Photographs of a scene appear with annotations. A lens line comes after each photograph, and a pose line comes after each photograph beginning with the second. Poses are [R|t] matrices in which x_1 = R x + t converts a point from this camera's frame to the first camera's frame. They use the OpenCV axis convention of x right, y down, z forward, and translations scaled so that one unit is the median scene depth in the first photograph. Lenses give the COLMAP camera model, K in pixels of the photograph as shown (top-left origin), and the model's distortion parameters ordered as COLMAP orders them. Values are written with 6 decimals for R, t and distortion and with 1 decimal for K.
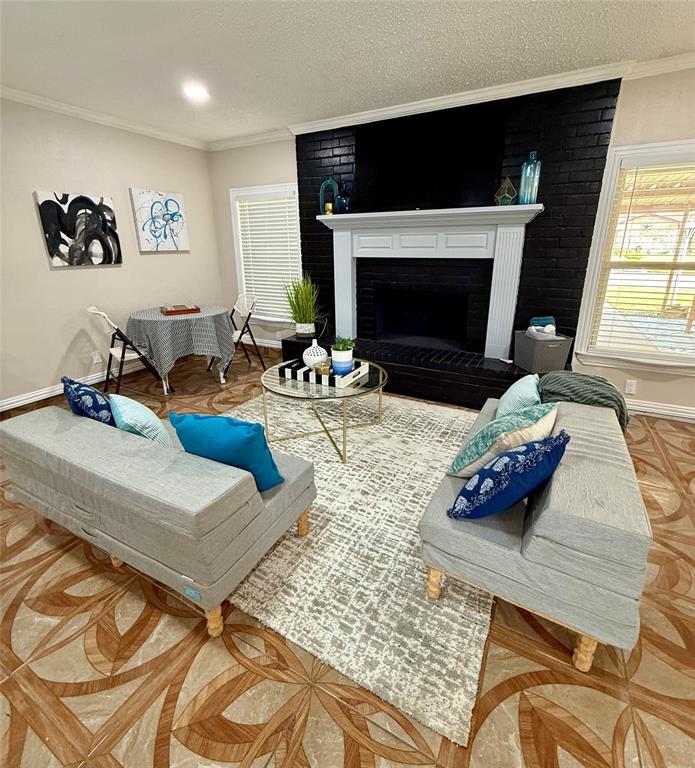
lens RADIAL K [[375.4, 0, 348.0], [0, 375.4, 359.2], [0, 0, 1]] dist [0.003567, -0.000608]
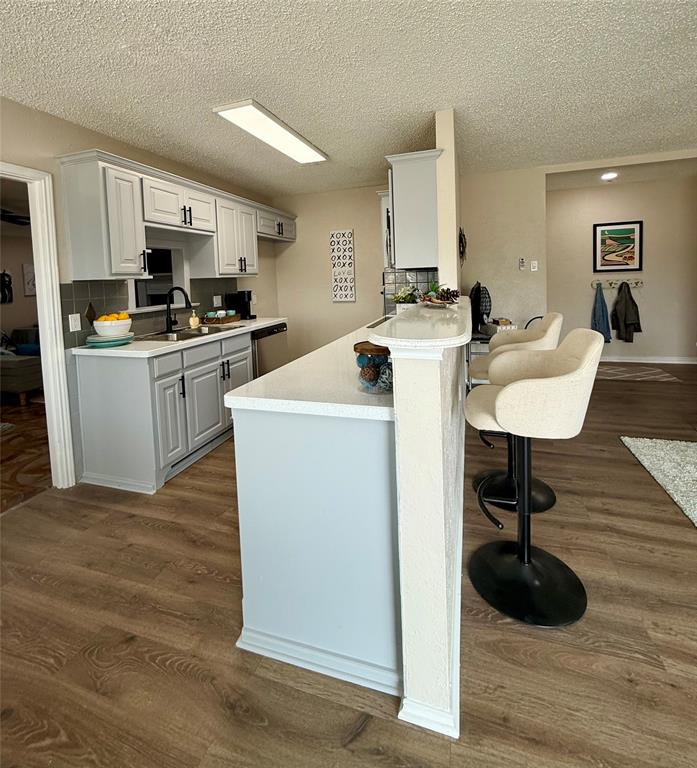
lens RADIAL K [[375.4, 0, 350.1], [0, 375.4, 300.4], [0, 0, 1]] dist [0.003567, -0.000608]
pose [[0.982932, -0.039236, 0.179736, 0.767359], [0.080440, 0.970312, -0.228088, 0.321202], [-0.165451, 0.238652, 0.956907, -1.153025]]
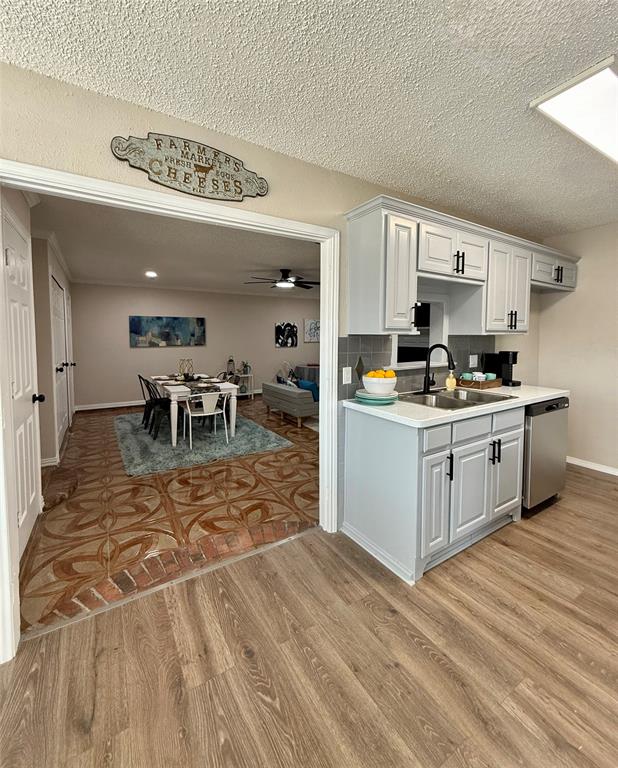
lens RADIAL K [[332.4, 0, 305.6], [0, 332.4, 352.8], [0, 0, 1]] dist [0.001575, 0.000273]
pose [[0.869062, 0.032757, -0.493617, 0.625083], [-0.149946, 0.968309, -0.199736, 0.254478], [0.471431, 0.247599, 0.846432, -0.964900]]
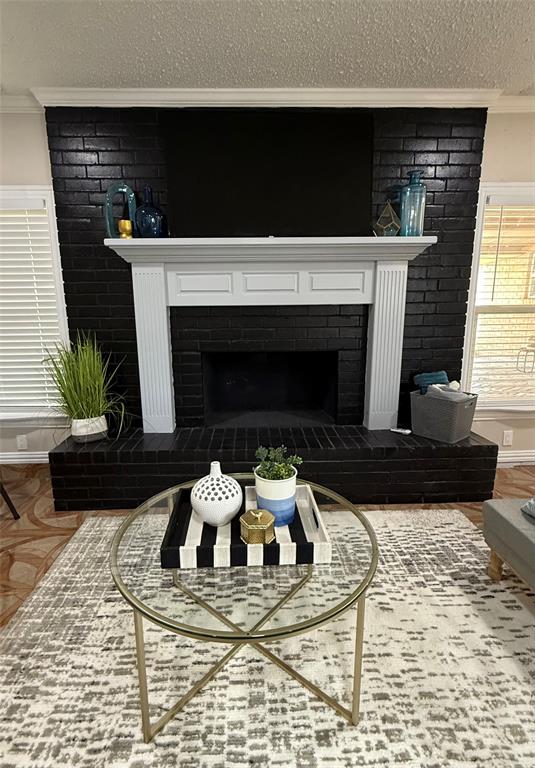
lens RADIAL K [[387.6, 0, 263.0], [0, 387.6, 380.3], [0, 0, 1]] dist [0.000888, -0.002370]
pose [[0.865738, -0.099556, 0.490496, -0.203568], [0.149653, 0.986673, -0.063876, -0.086615], [-0.477600, 0.128704, 0.869099, 0.395796]]
